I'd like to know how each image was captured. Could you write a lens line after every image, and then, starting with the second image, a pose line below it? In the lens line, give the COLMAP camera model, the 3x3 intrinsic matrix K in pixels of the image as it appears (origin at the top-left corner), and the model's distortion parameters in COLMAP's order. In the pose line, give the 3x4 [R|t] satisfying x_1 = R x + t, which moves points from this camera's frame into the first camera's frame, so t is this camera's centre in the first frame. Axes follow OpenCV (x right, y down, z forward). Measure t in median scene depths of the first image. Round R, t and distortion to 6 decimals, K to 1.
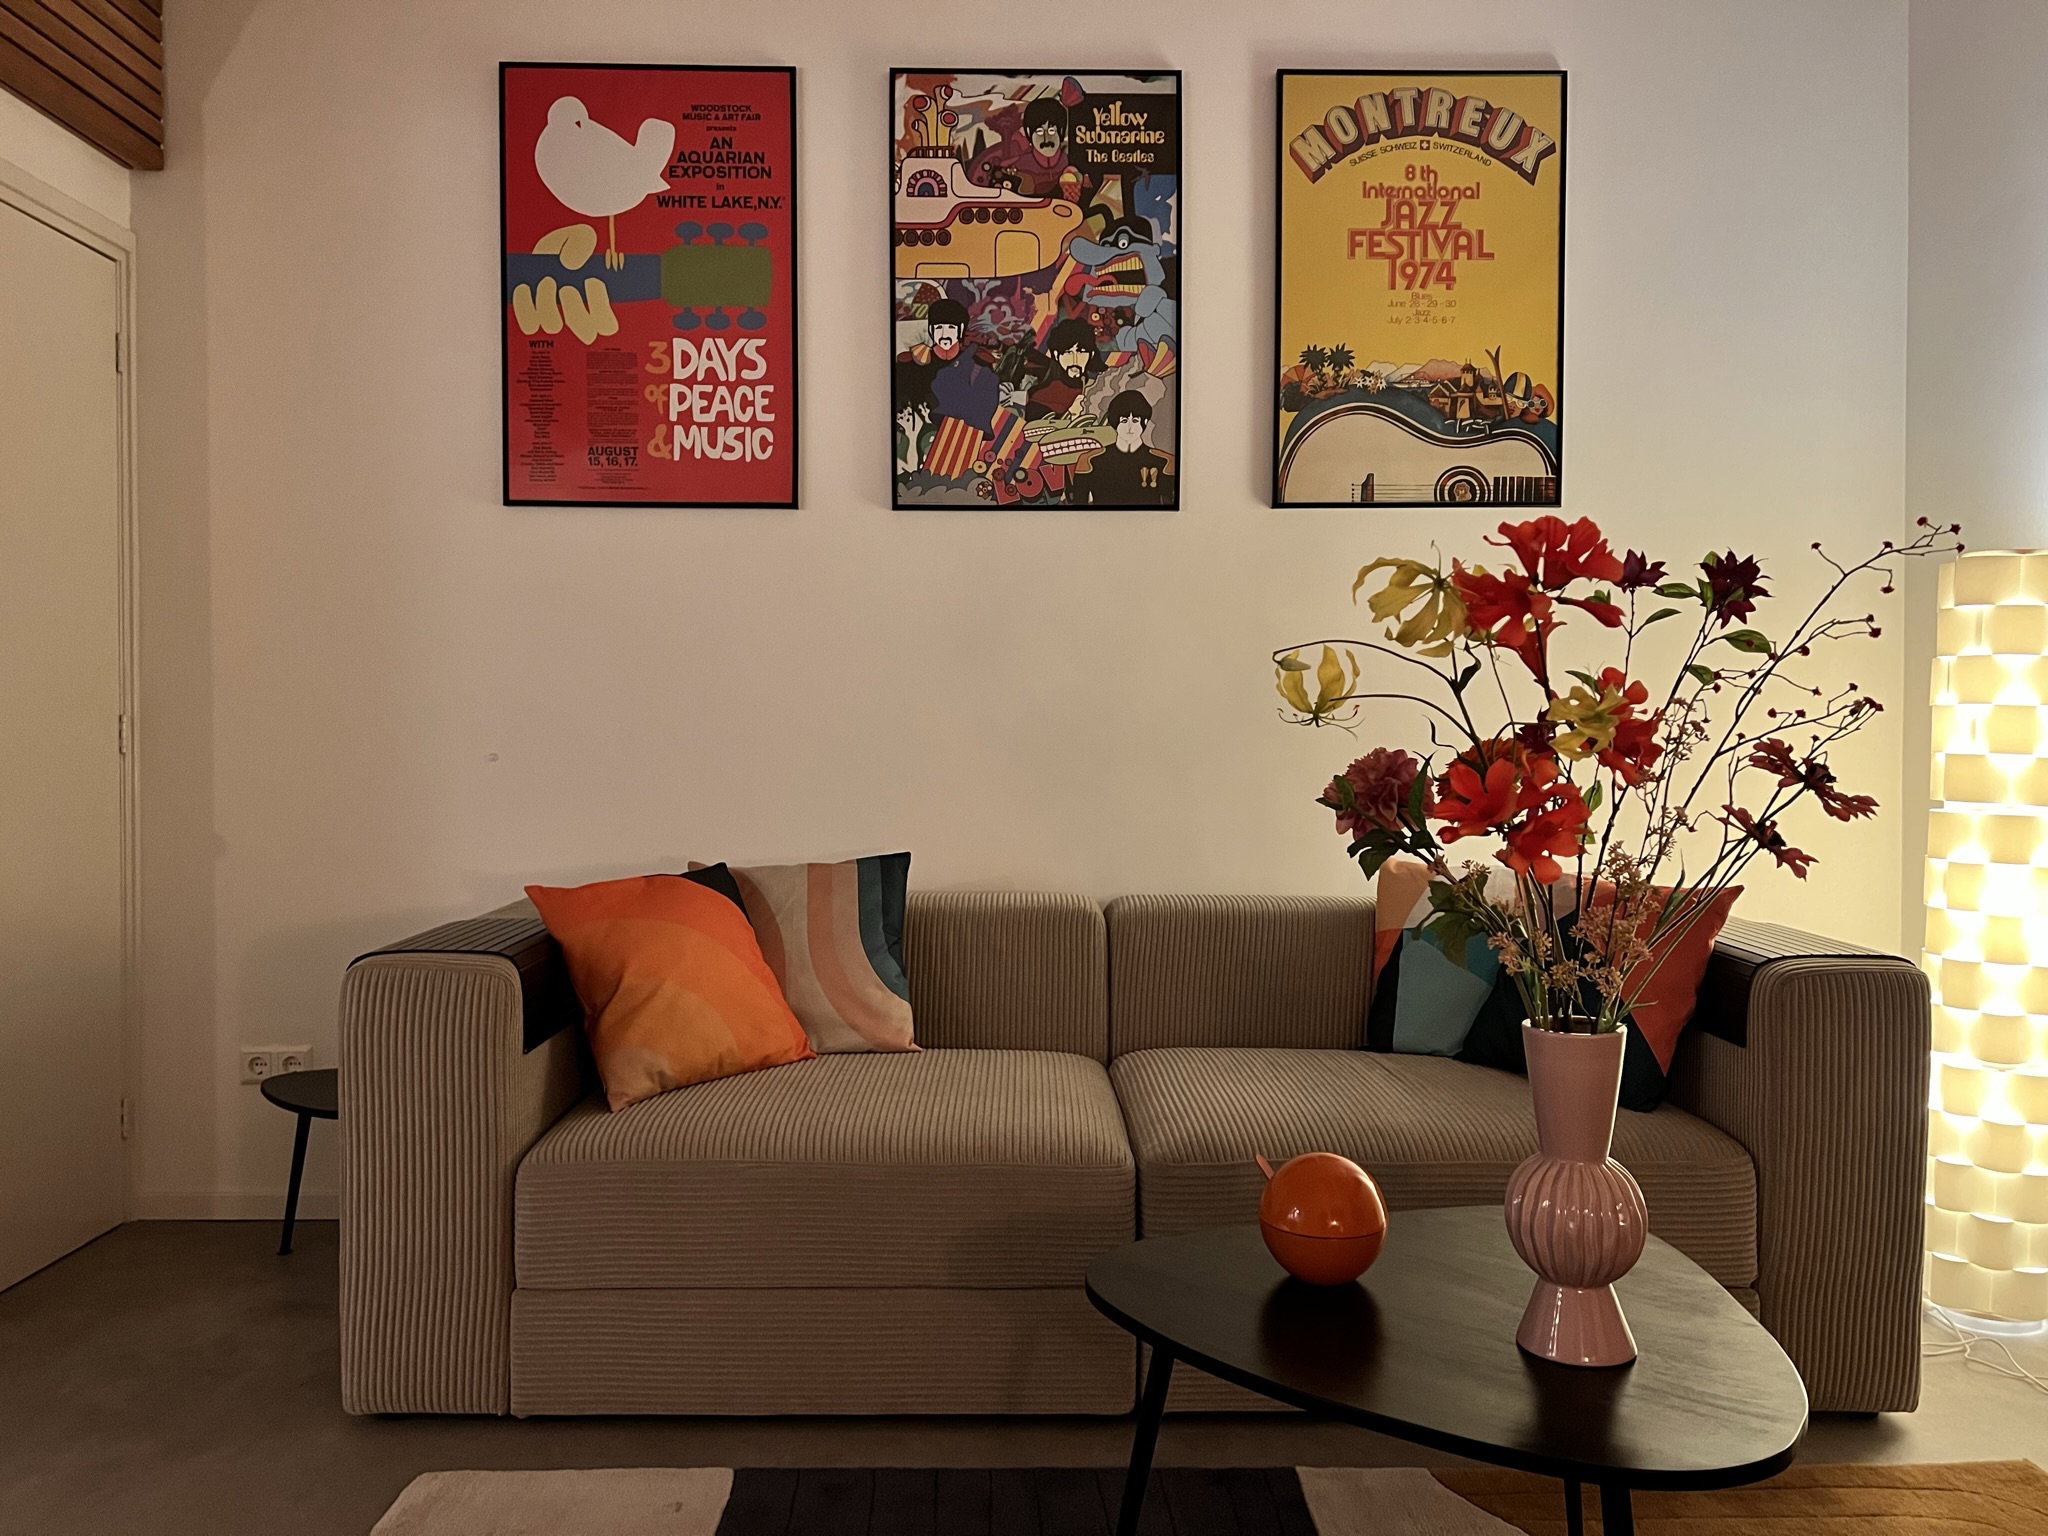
lens RADIAL K [[1560.0, 0, 1023.6], [0, 1560.0, 770.3], [0, 0, 1]] dist [0.046188, -0.029905]
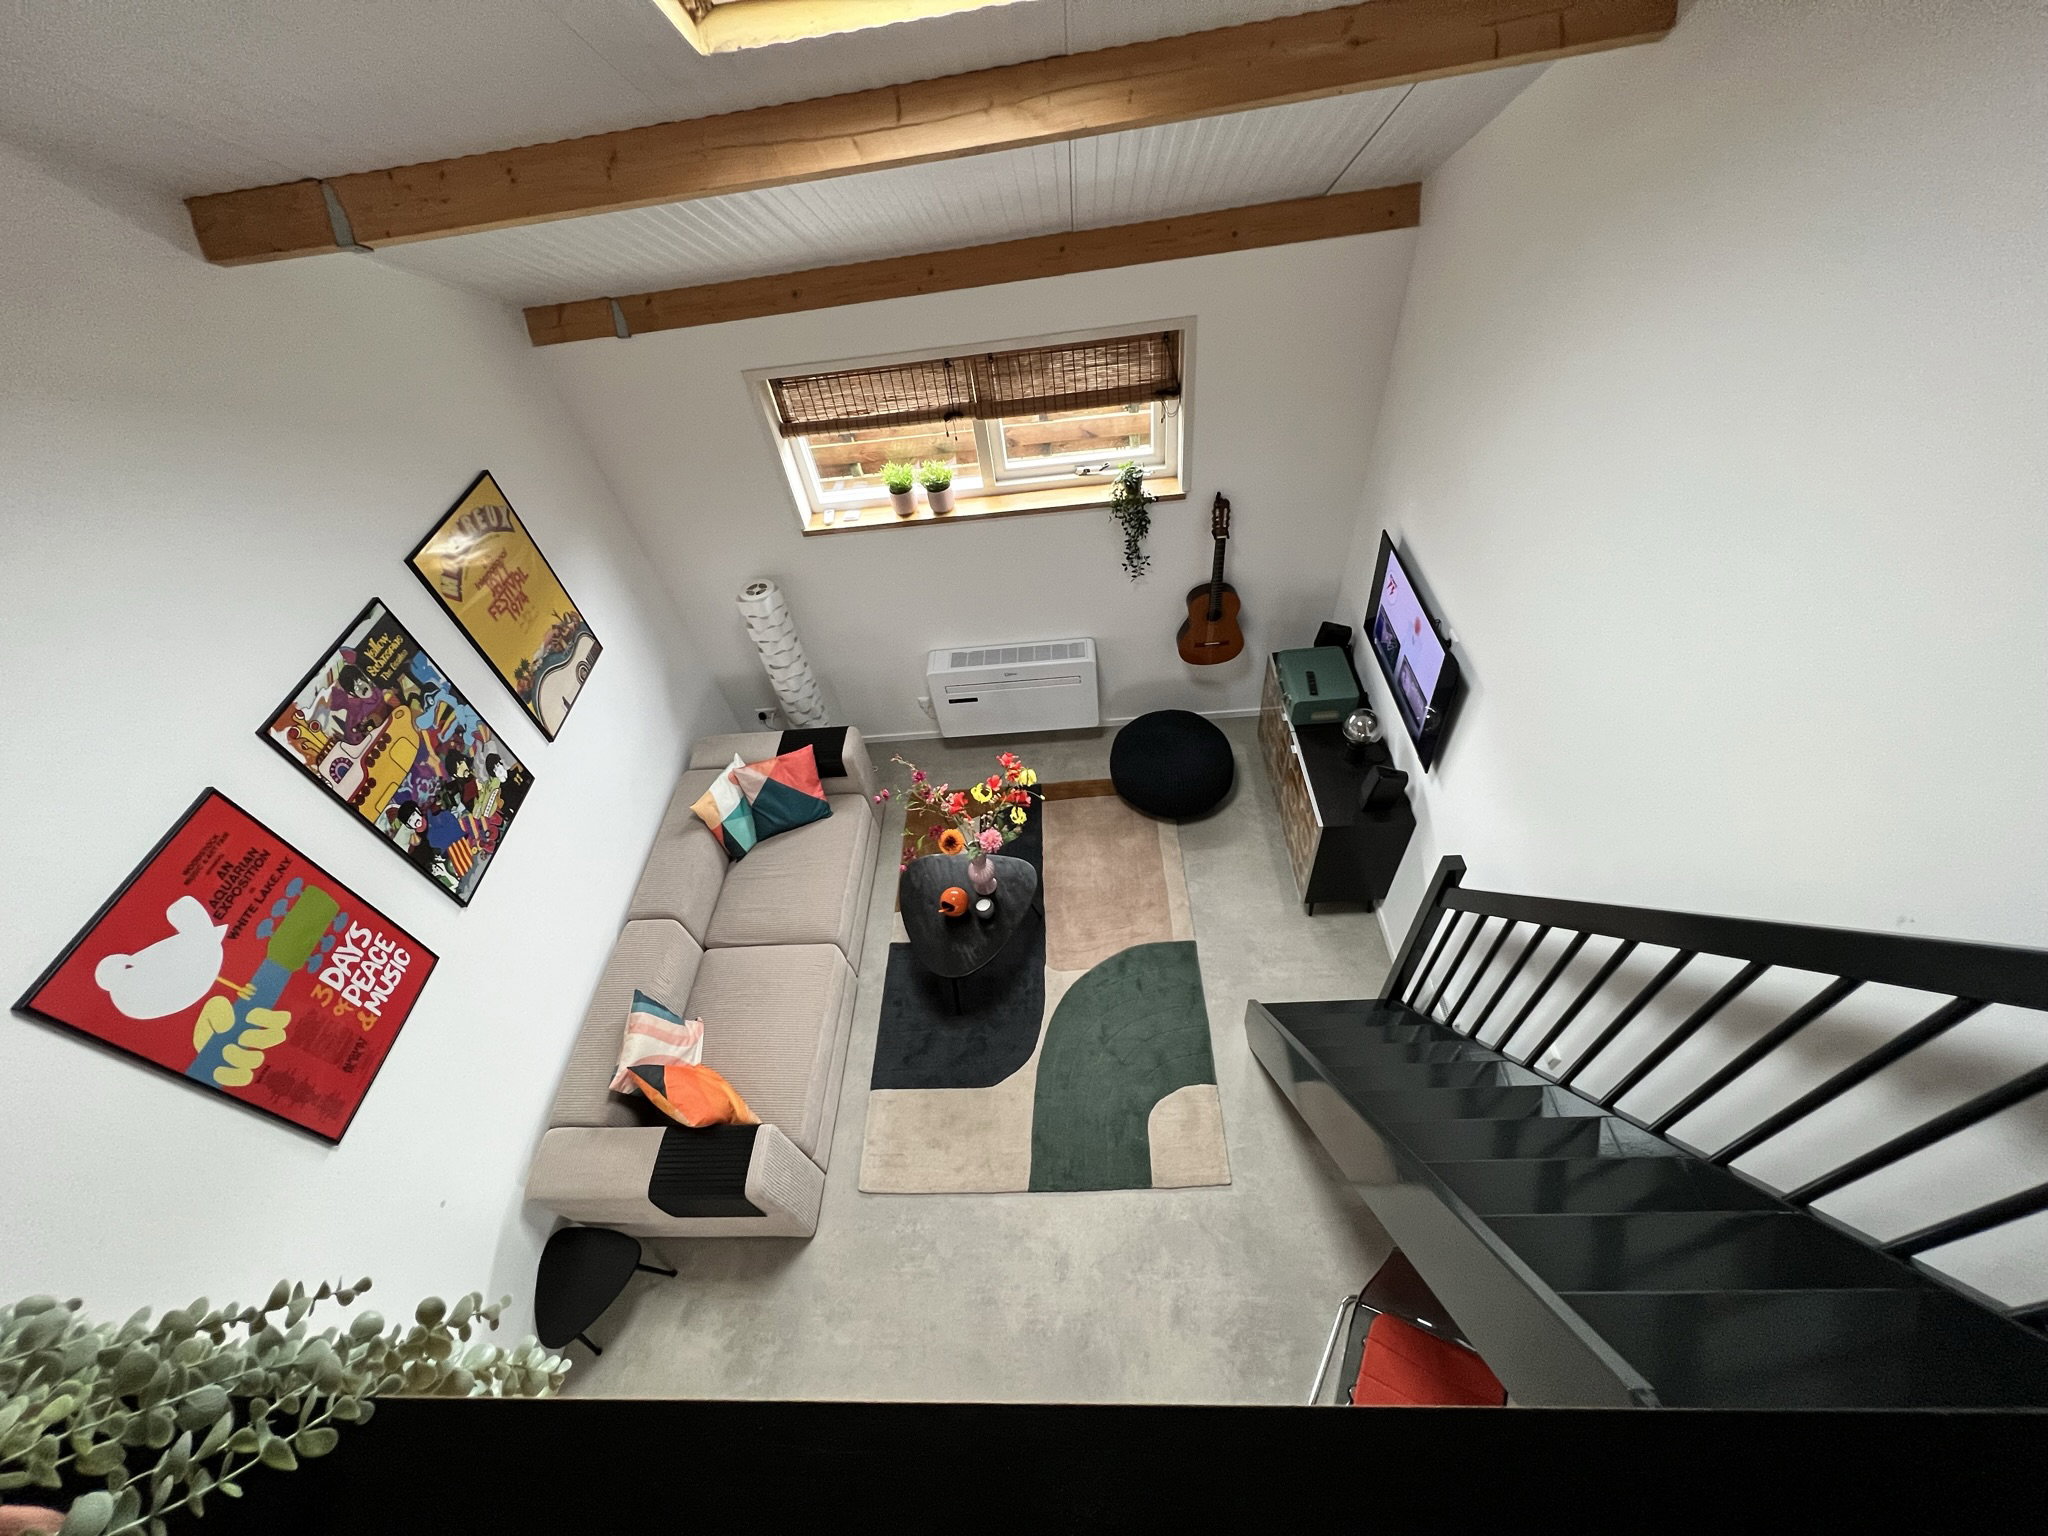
lens RADIAL K [[820.0, 0, 1020.8], [0, 820.0, 765.1], [0, 0, 1]] dist [-0.000627, -0.000145]
pose [[0.028602, -0.750342, 0.660431, -0.541734], [0.142961, 0.656980, 0.740230, -0.845595], [-0.989315, 0.073244, 0.126060, 0.280476]]
